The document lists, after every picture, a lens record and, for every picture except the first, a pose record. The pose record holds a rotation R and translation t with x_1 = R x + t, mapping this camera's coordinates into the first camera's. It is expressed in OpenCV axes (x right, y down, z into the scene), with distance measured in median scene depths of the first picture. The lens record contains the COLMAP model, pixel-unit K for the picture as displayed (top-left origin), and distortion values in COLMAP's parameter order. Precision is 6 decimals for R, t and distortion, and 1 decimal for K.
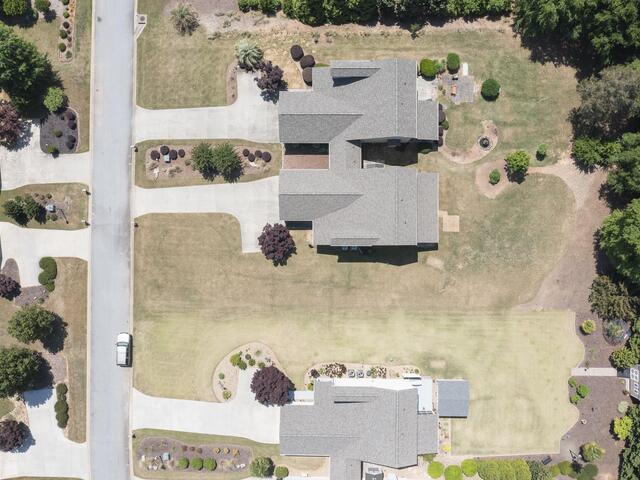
lens RADIAL K [[575.3, 0, 320.0], [0, 575.3, 240.0], [0, 0, 1]] dist [-0.000914, 0.003688]
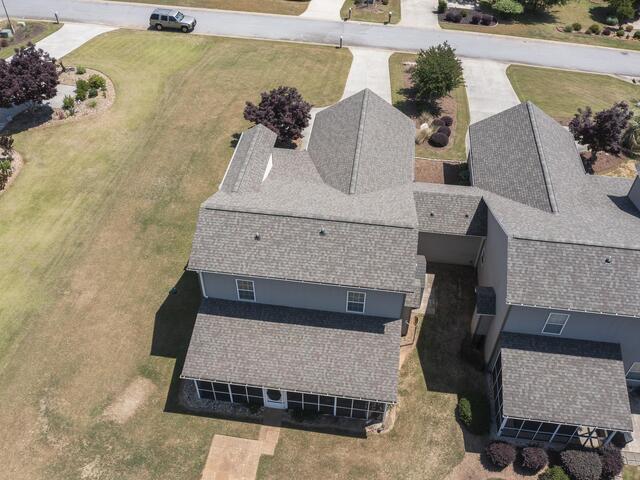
lens RADIAL K [[575.3, 0, 320.0], [0, 575.3, 240.0], [0, 0, 1]] dist [-0.000914, 0.003688]
pose [[-0.131214, 0.685792, -0.715871, 0.362688], [-0.991246, -0.101407, 0.084542, -0.089744], [-0.014616, 0.720698, 0.693095, 0.696059]]
